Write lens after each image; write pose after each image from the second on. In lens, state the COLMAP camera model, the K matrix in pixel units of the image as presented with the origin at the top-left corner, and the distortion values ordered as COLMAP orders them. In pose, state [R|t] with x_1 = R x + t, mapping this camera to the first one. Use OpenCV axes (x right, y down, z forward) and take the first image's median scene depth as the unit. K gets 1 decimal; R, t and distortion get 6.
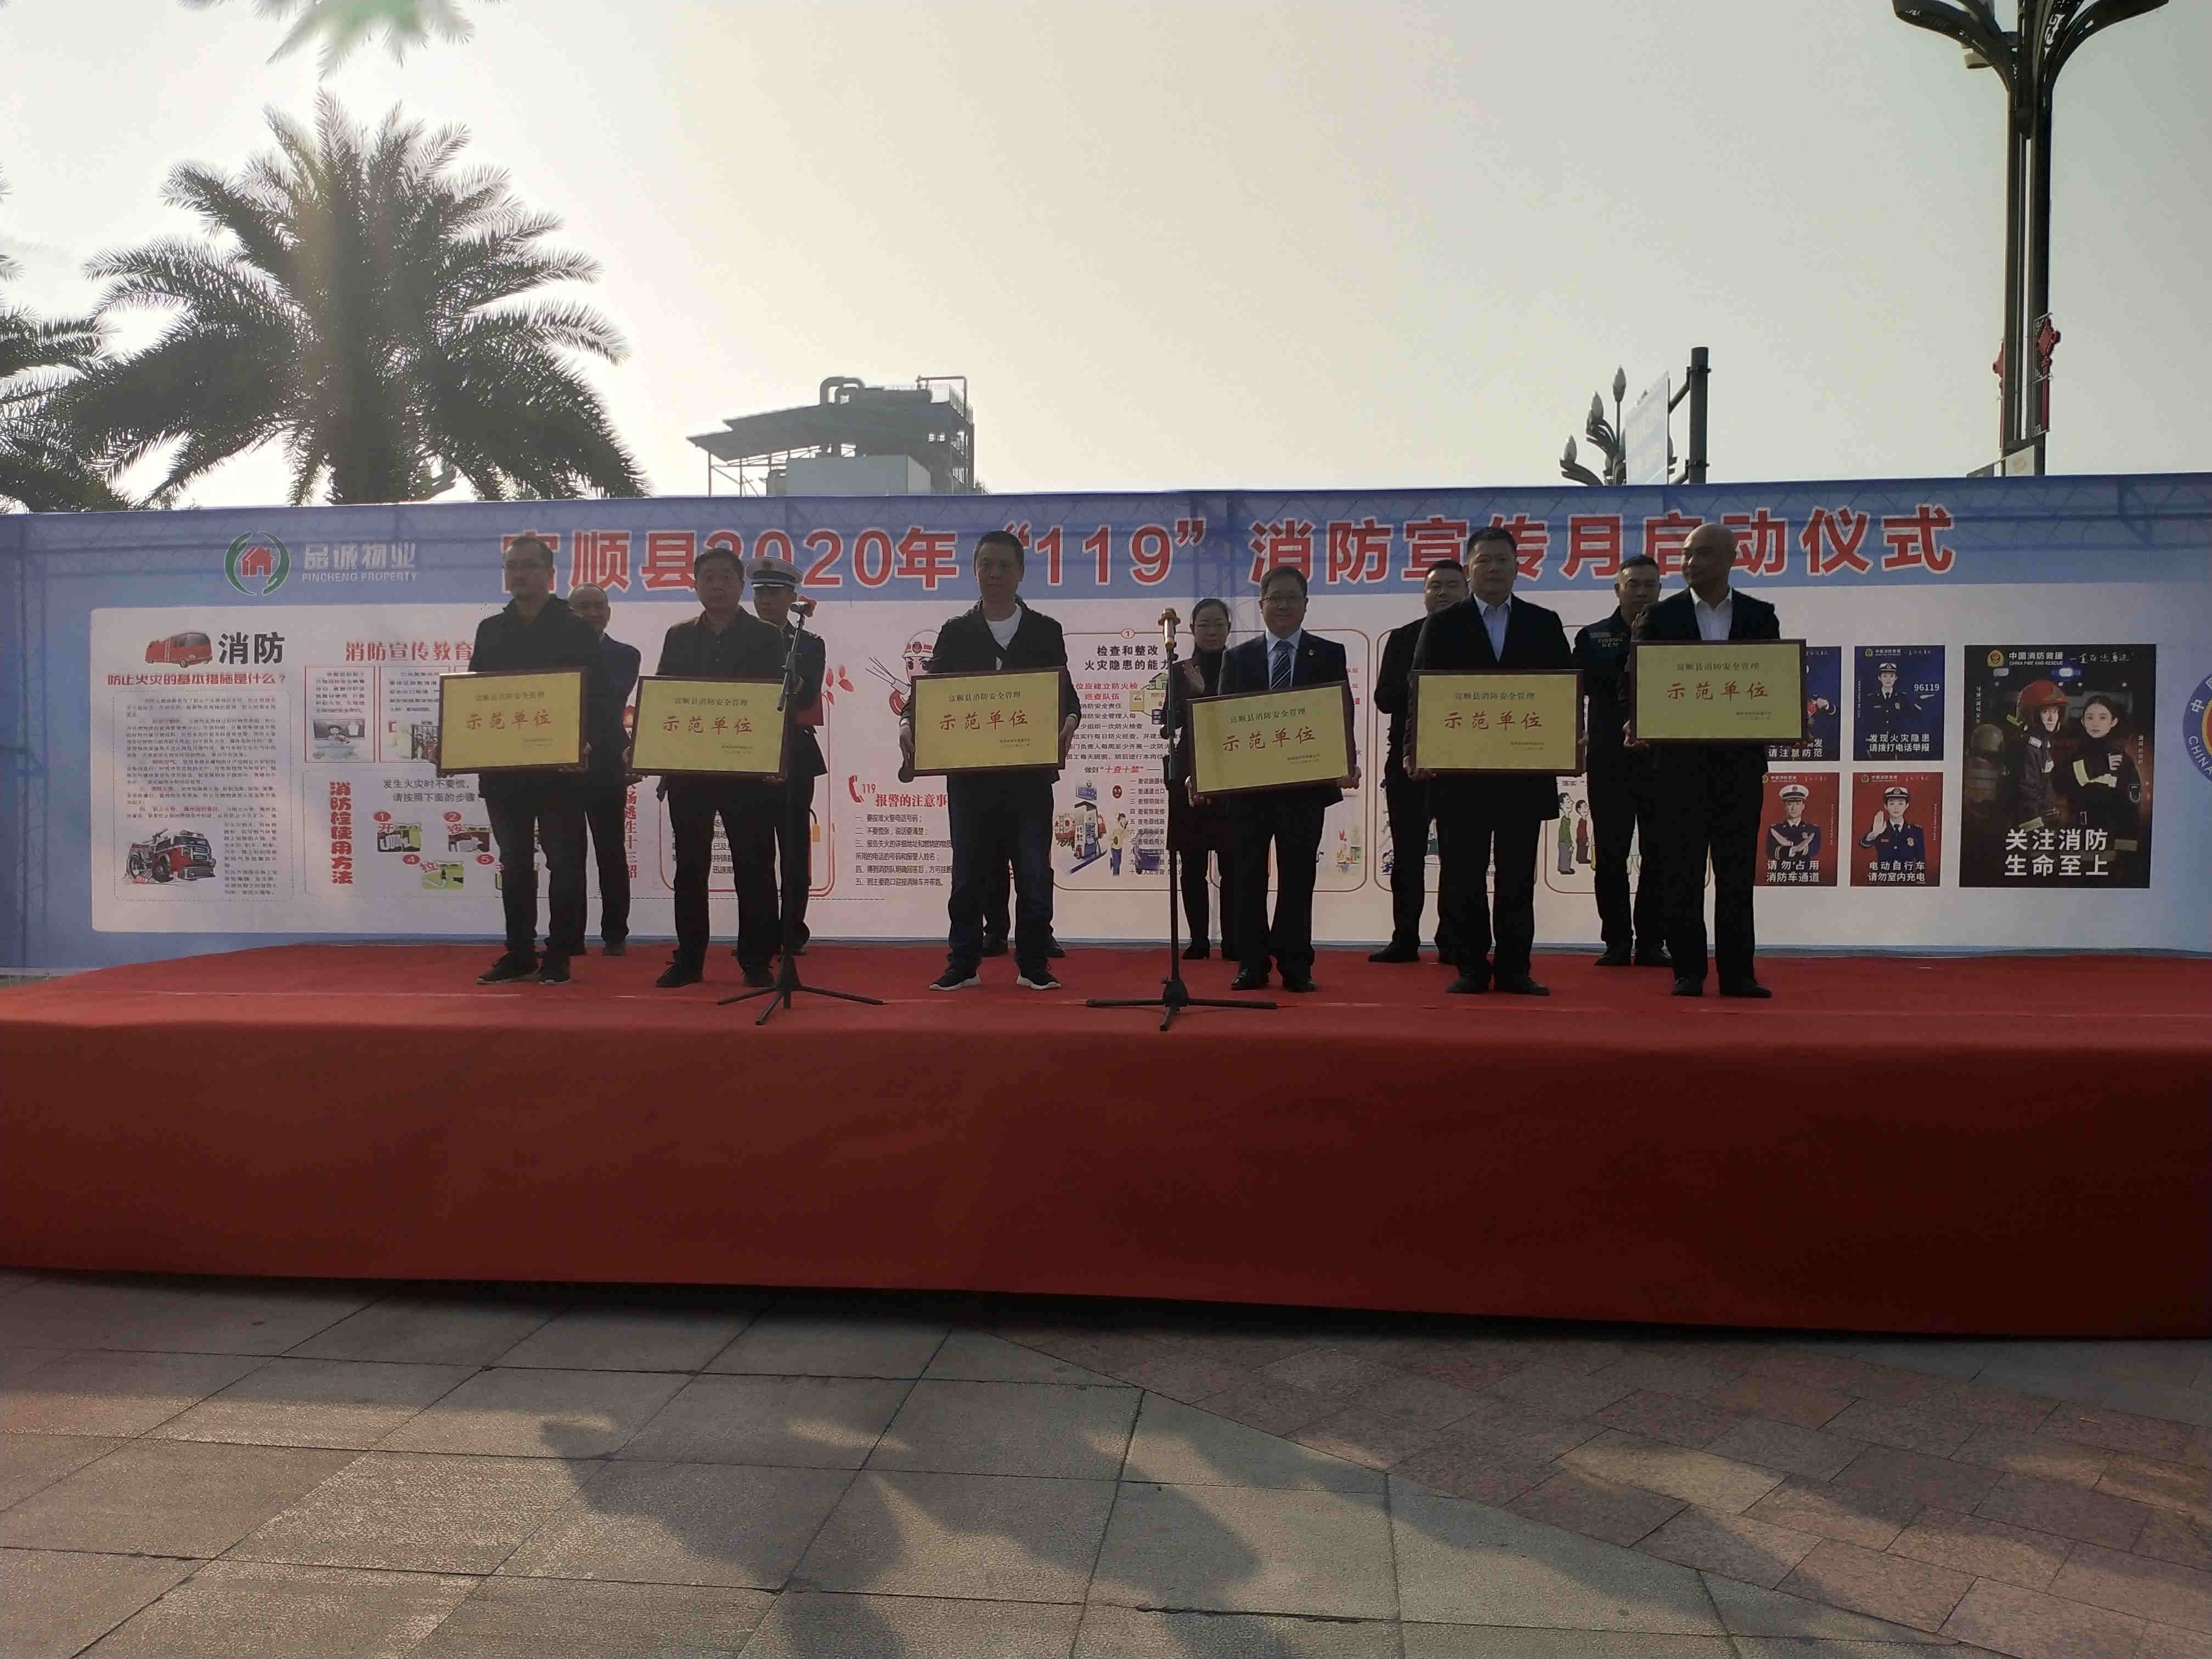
lens RADIAL K [[1745.5, 0, 1106.0], [0, 1745.5, 829.5], [0, 0, 1]] dist [0.058079, -0.103709]
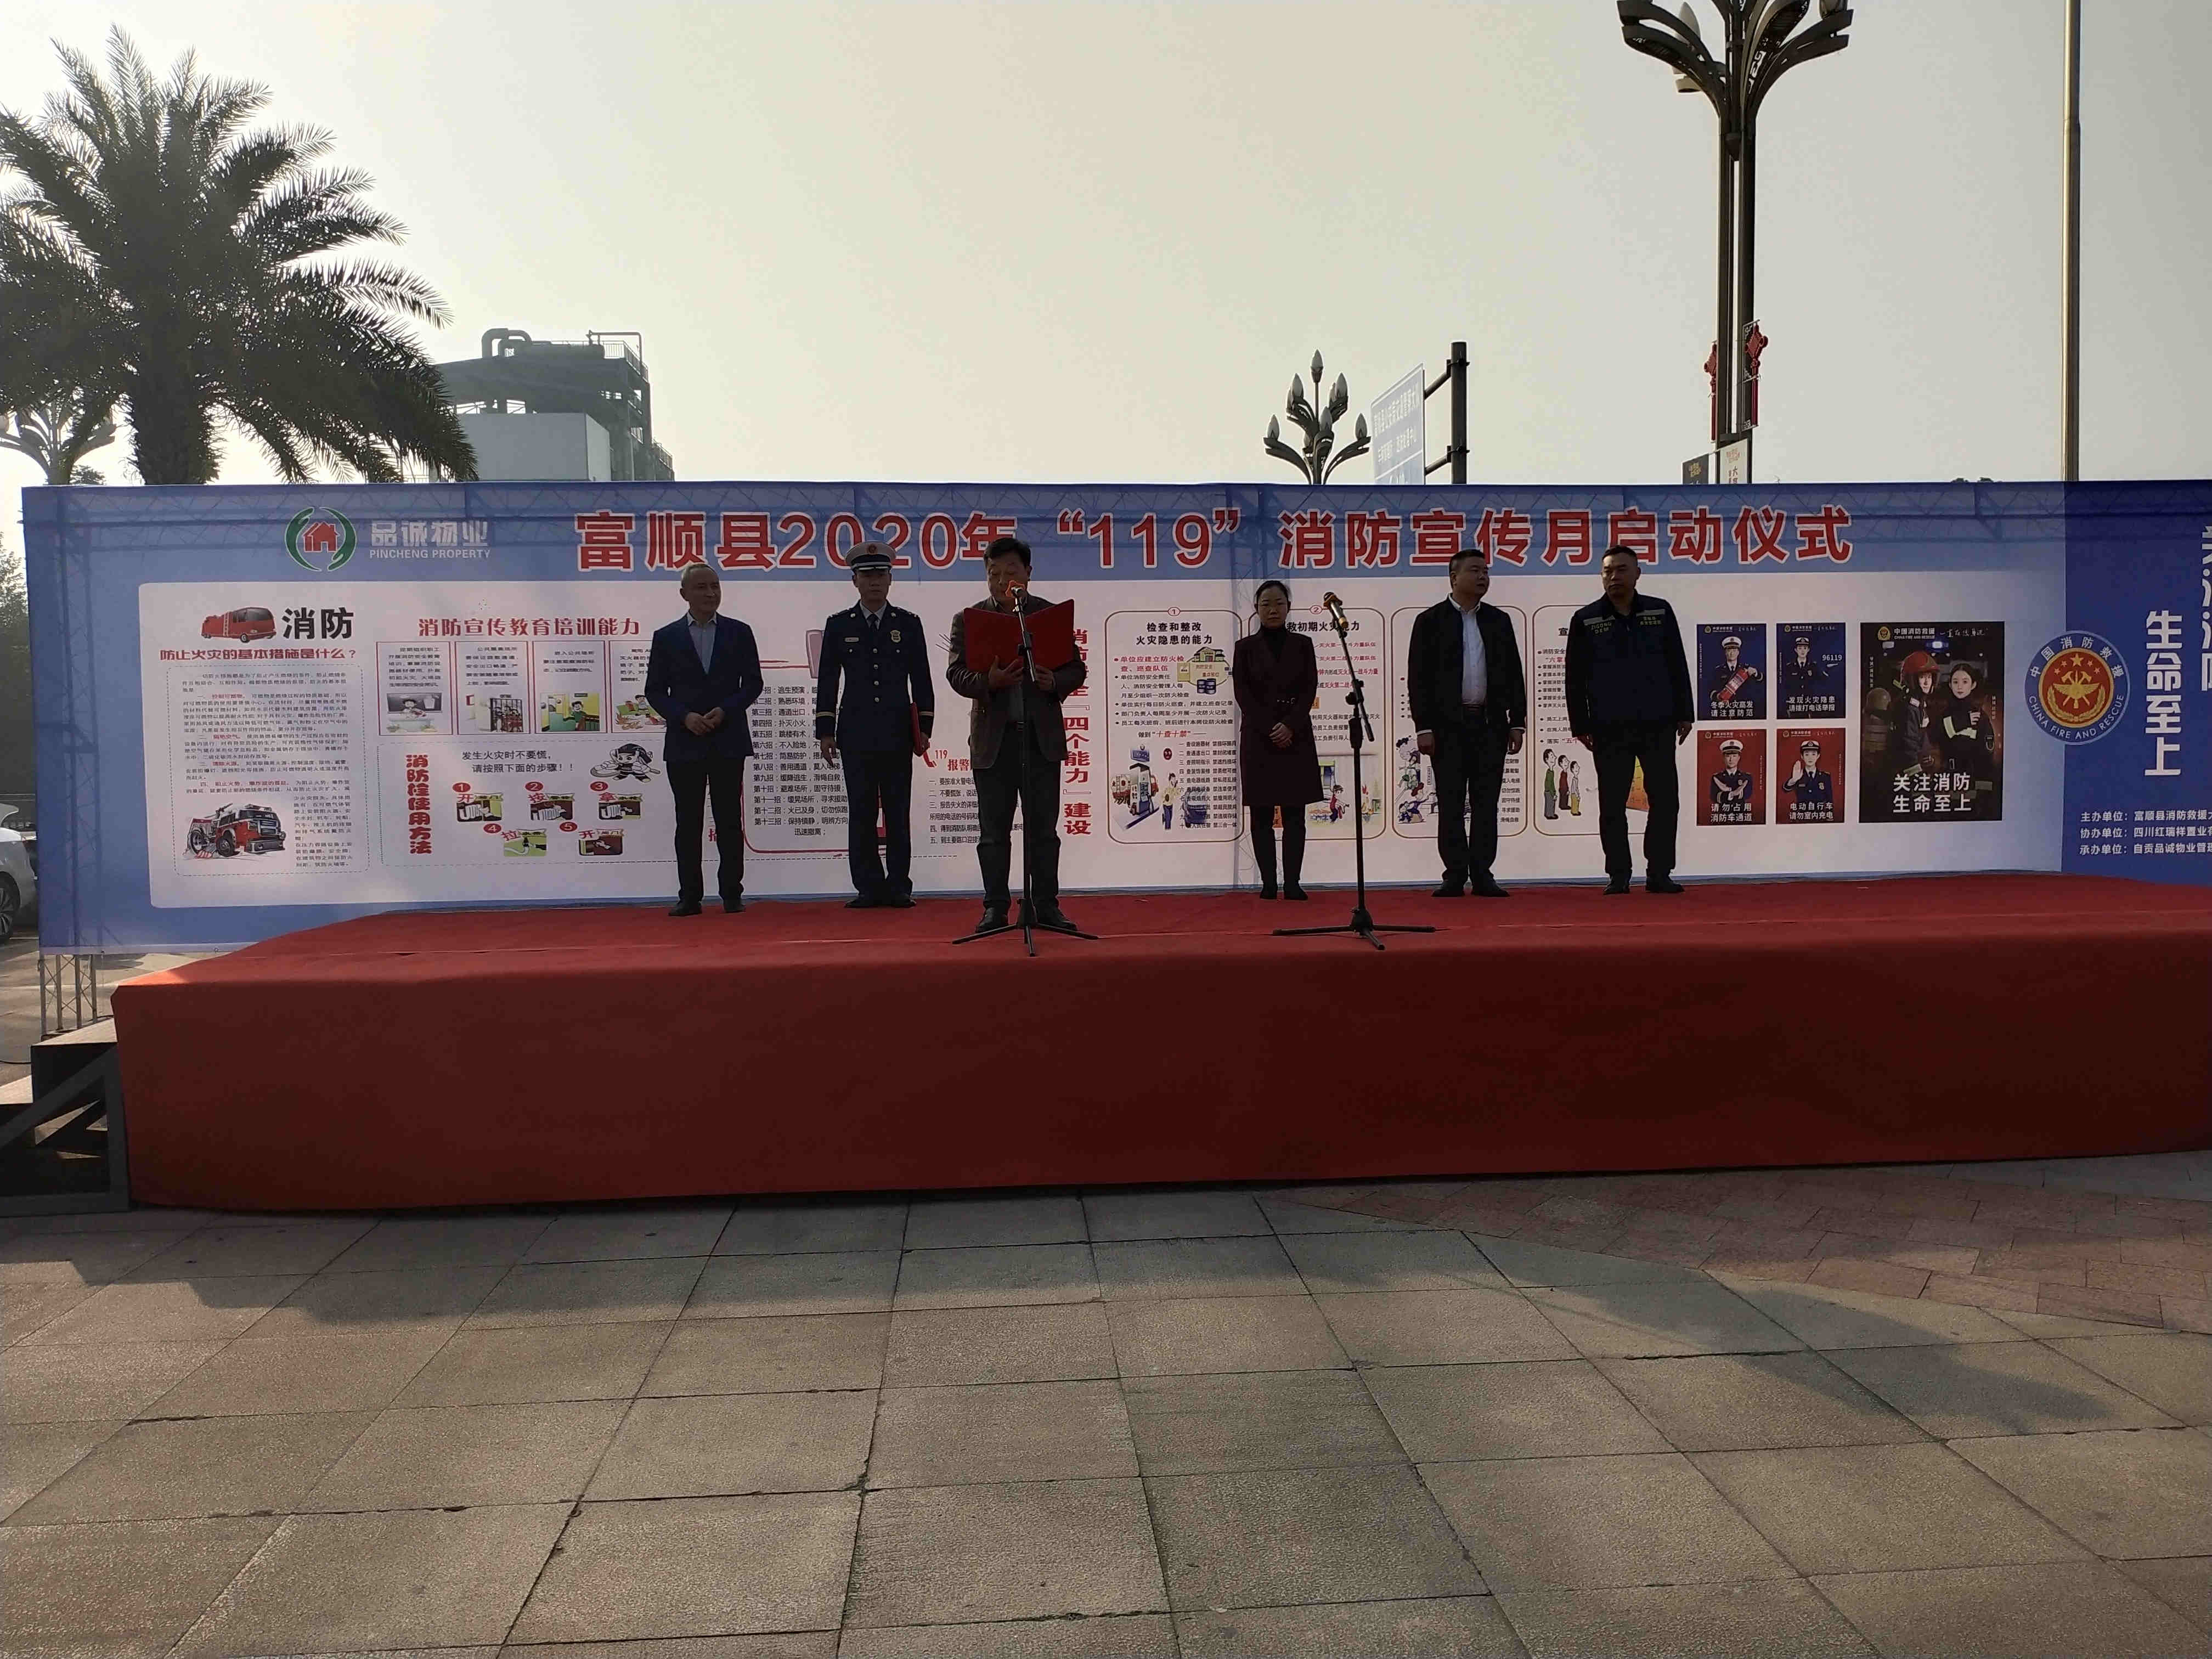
lens RADIAL K [[1759.3, 0, 1106.0], [0, 1759.3, 829.5], [0, 0, 1]] dist [0.064080, -0.106562]
pose [[0.981232, -0.021600, 0.191620, -0.247953], [0.018237, 0.999647, 0.019298, 0.004173], [-0.191969, -0.015441, 0.981280, -0.093761]]
